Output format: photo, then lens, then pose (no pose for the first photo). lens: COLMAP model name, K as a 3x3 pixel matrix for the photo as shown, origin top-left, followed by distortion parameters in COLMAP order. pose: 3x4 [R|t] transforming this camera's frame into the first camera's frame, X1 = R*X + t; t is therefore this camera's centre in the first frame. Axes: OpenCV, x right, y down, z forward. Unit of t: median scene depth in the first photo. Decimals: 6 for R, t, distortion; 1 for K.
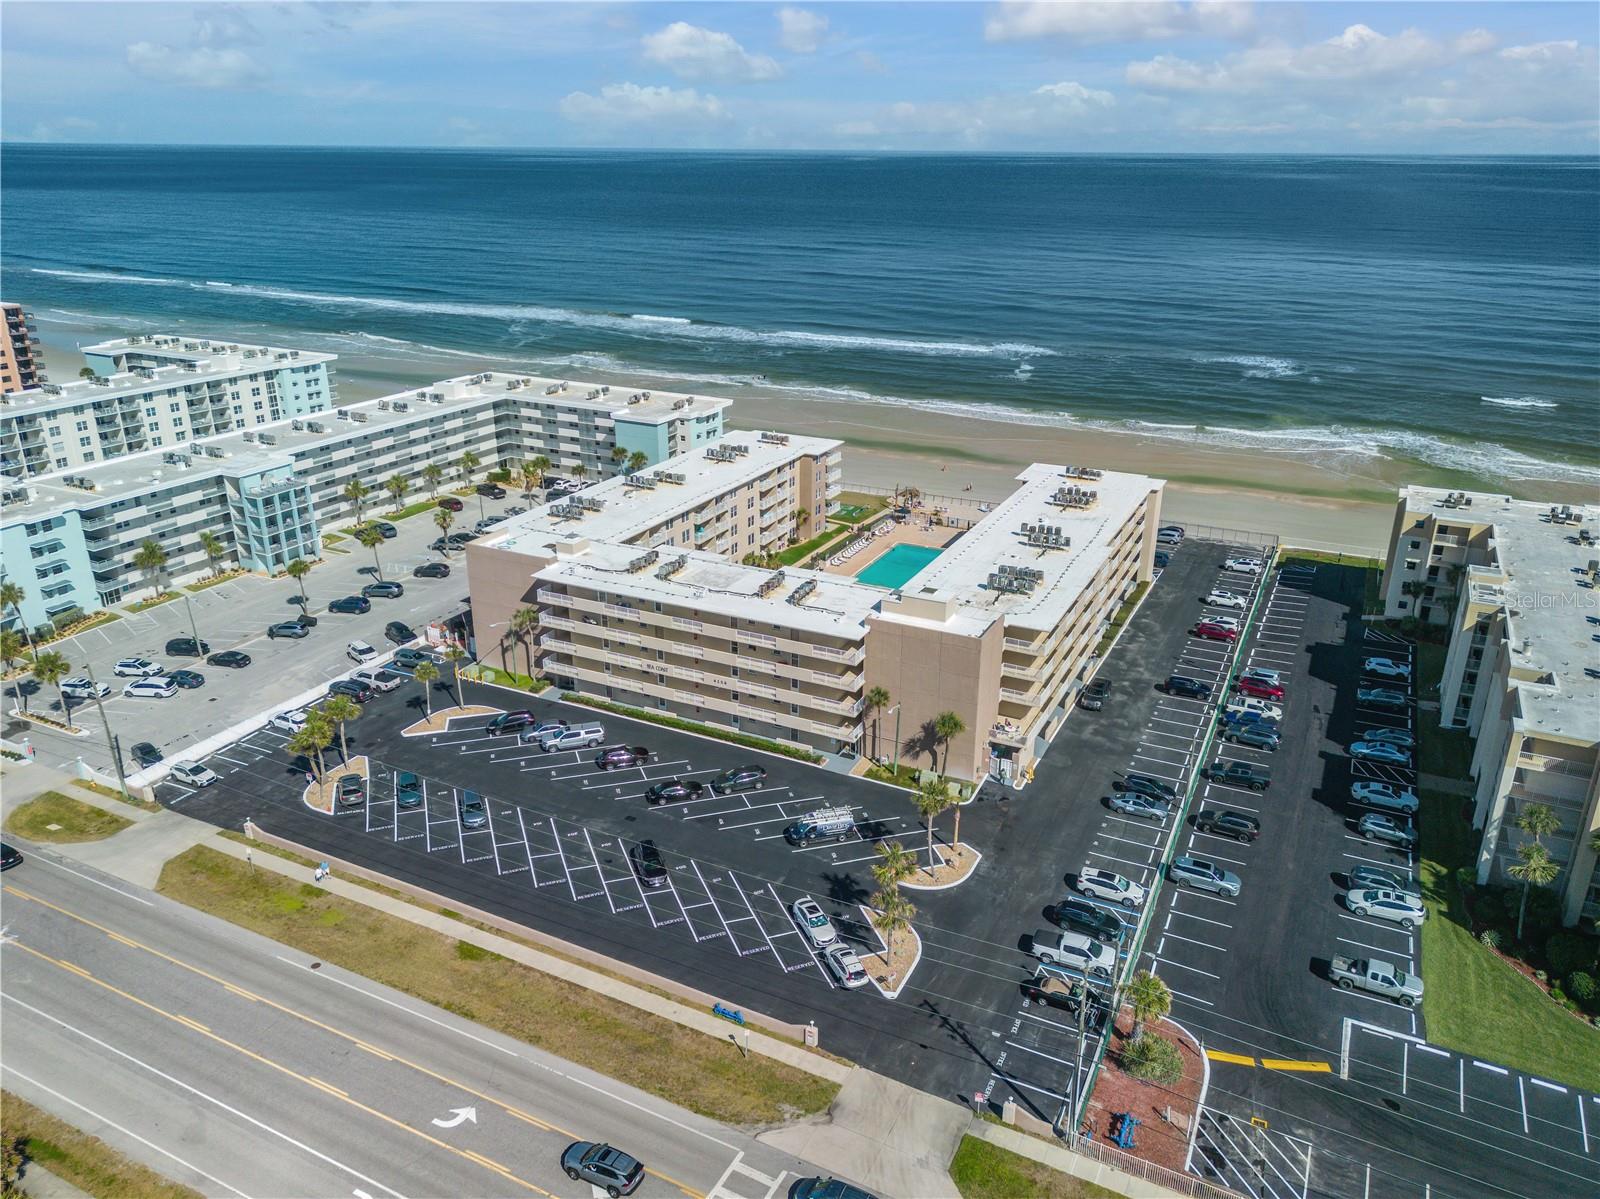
lens RADIAL K [[1163.7, 0, 803.9], [0, 1163.7, 605.7], [0, 0, 1]] dist [0.091324, -0.084267]
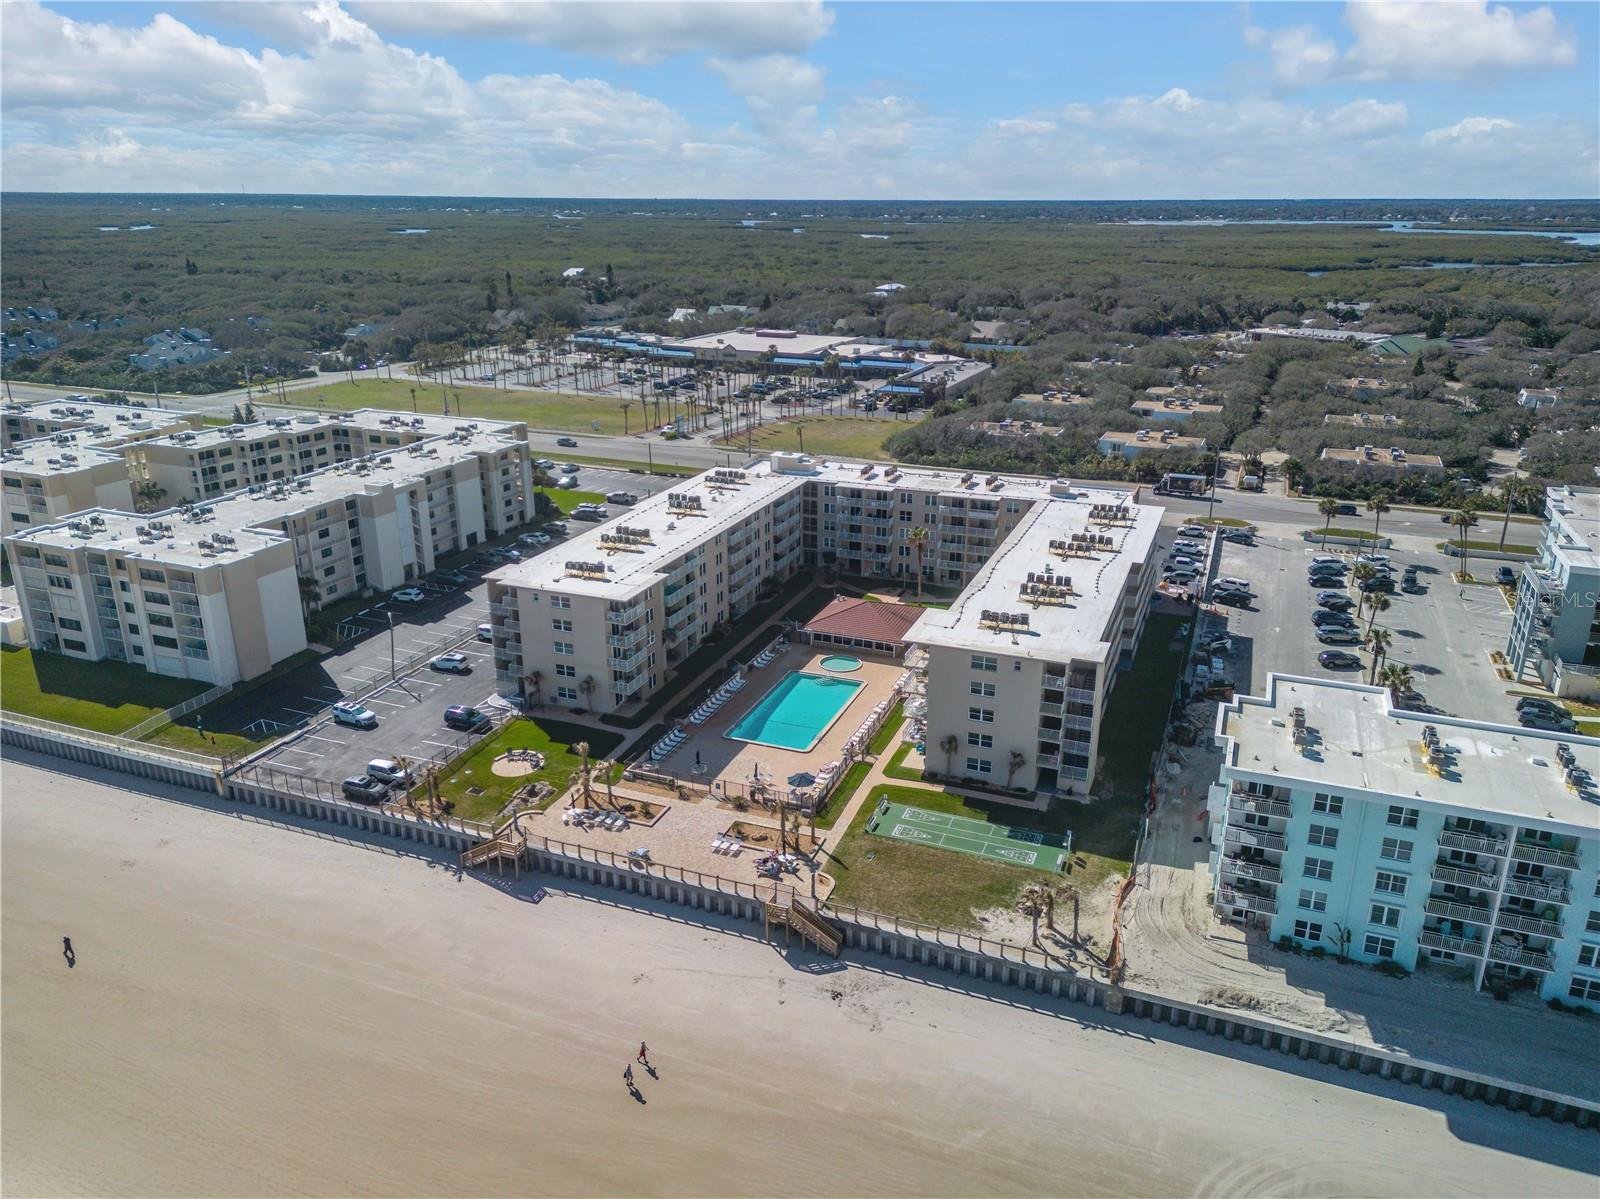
lens RADIAL K [[1142.3, 0, 803.1], [0, 1142.3, 600.0], [0, 0, 1]] dist [0.103330, -0.116687]
pose [[-0.996112, 0.021750, -0.085373, 0.168988], [-0.039089, 0.759333, 0.649527, -0.674703], [0.078954, 0.650338, -0.755531, 1.765732]]
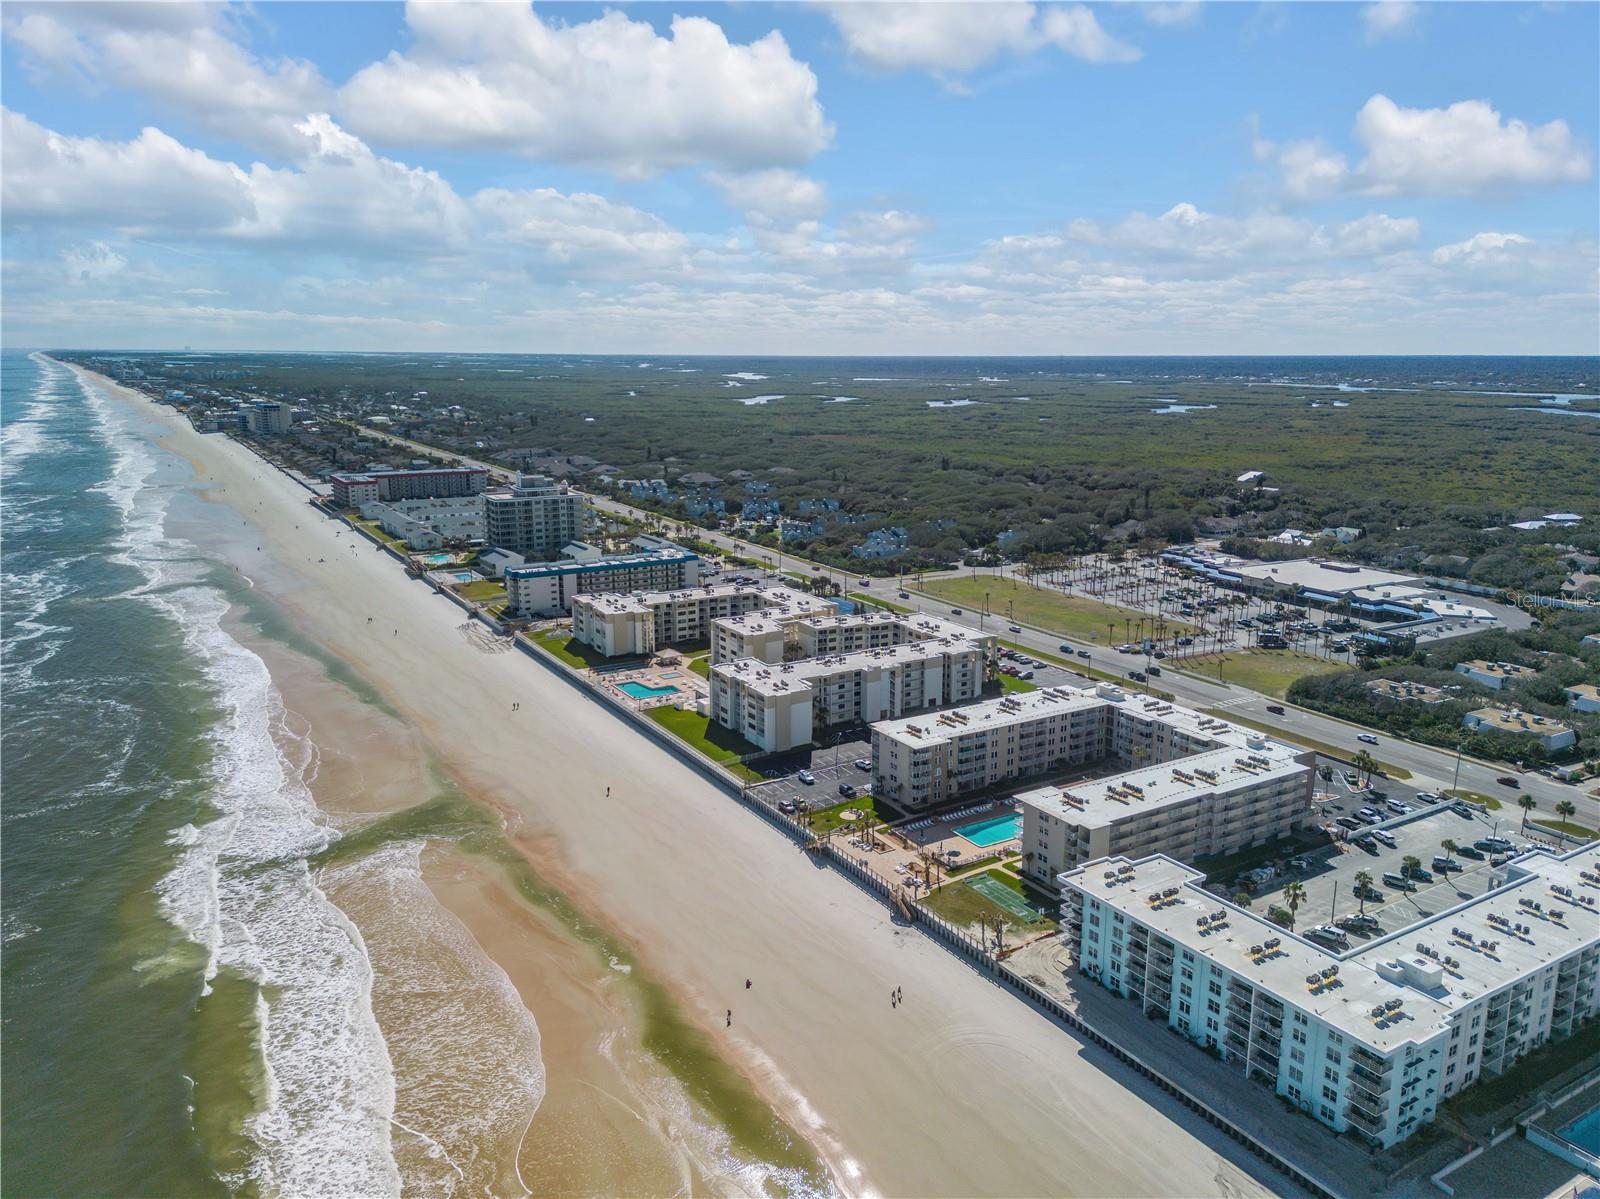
lens RADIAL K [[1139.3, 0, 802.2], [0, 1139.3, 598.9], [0, 0, 1]] dist [0.084515, -0.079592]
pose [[-0.845776, -0.117326, 0.520478, -0.461731], [0.189915, 0.845426, 0.499187, -1.166843], [-0.498593, 0.521046, -0.692760, 2.240275]]
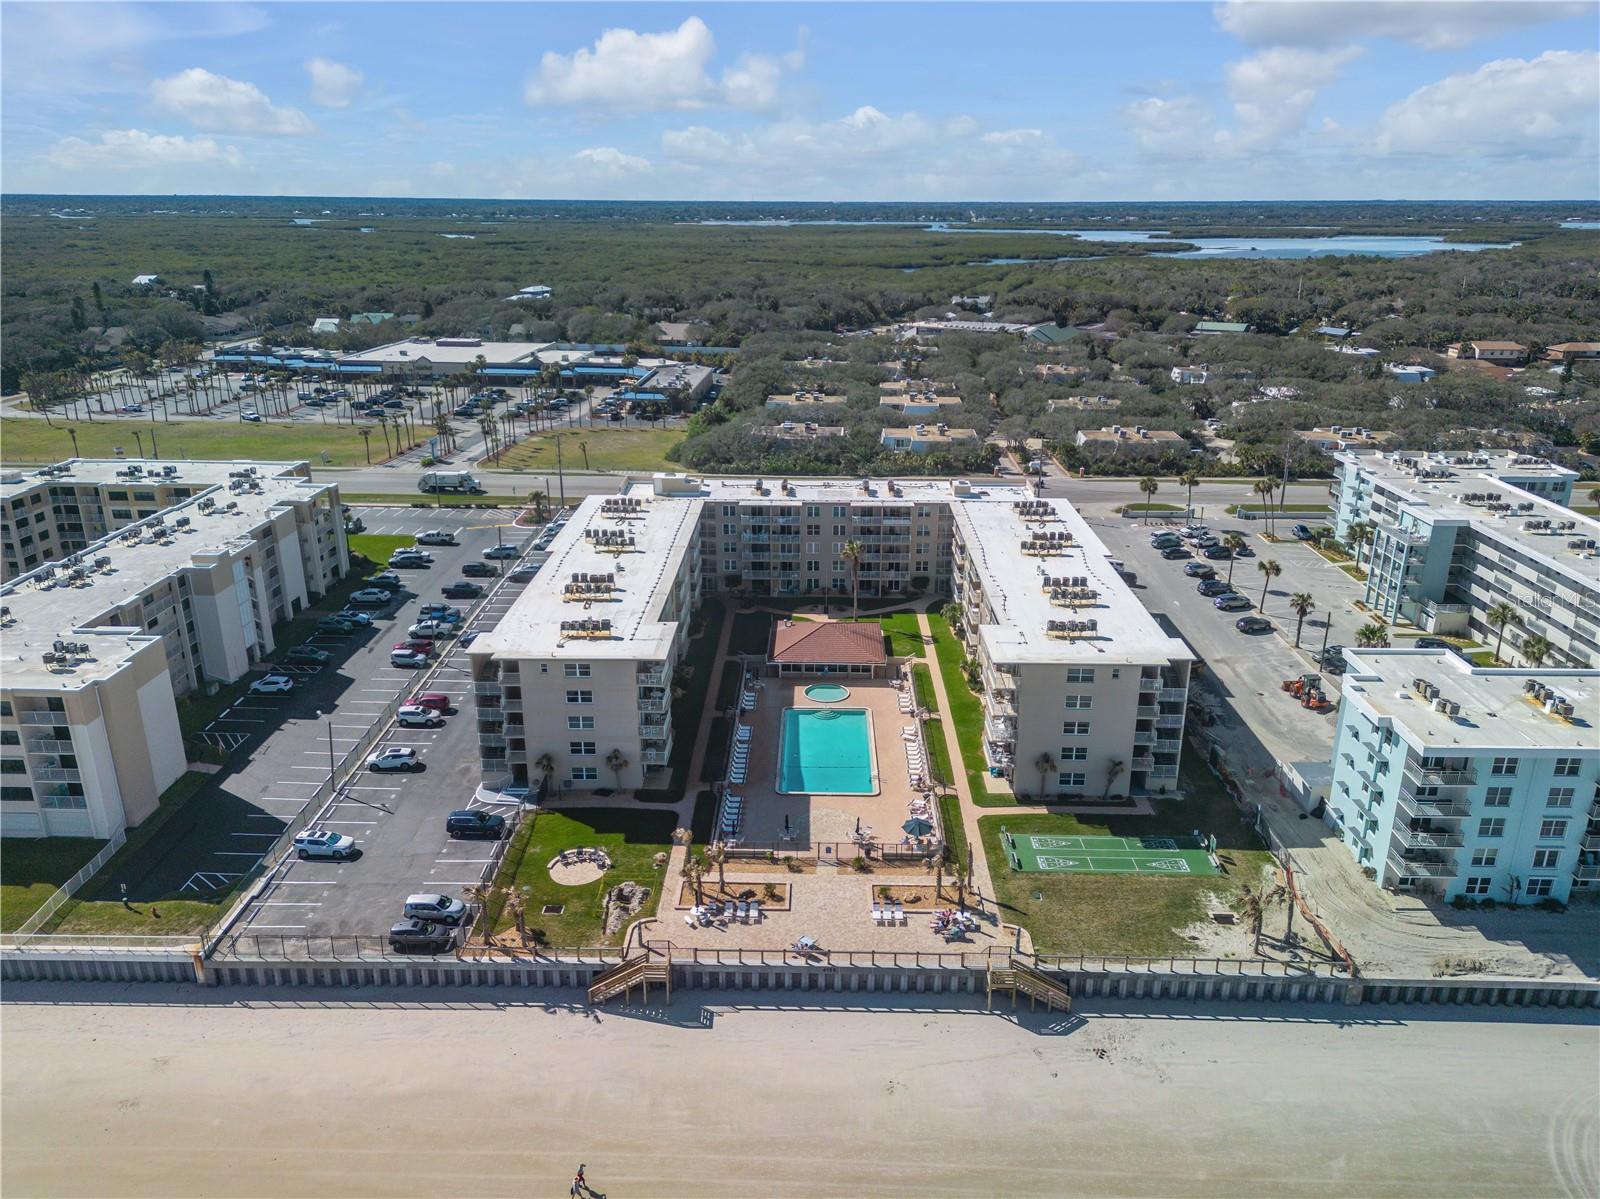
lens RADIAL K [[1139.3, 0, 802.2], [0, 1139.3, 598.9], [0, 0, 1]] dist [0.084515, -0.079592]
pose [[-0.902894, 0.134551, -0.408262, 0.434250], [-0.163493, 0.770885, 0.615635, -0.621344], [0.397557, 0.622601, -0.674030, 1.630980]]
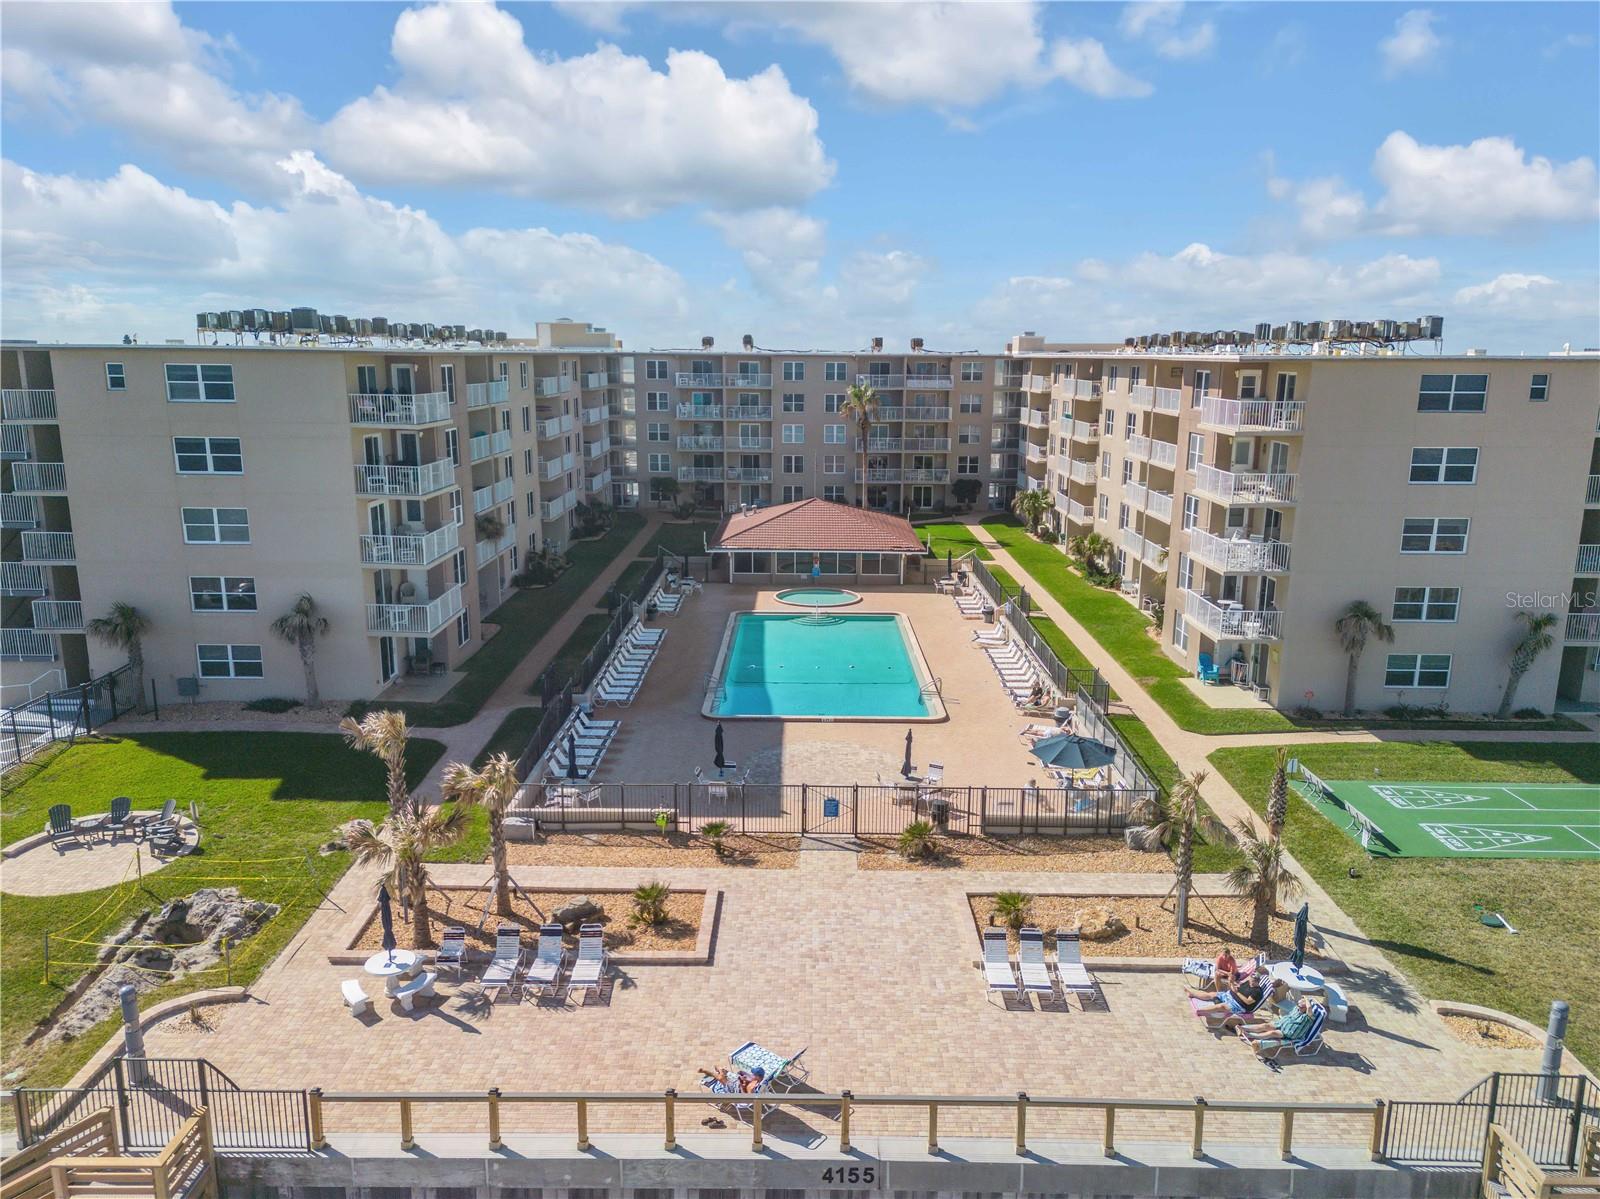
lens RADIAL K [[1145.4, 0, 802.5], [0, 1145.4, 600.6], [0, 0, 1]] dist [0.076894, -0.076244]
pose [[-0.896322, 0.081915, -0.435771, 0.270804], [-0.172584, 0.840835, 0.513041, -0.251478], [0.408438, 0.535057, -0.739522, 1.426179]]
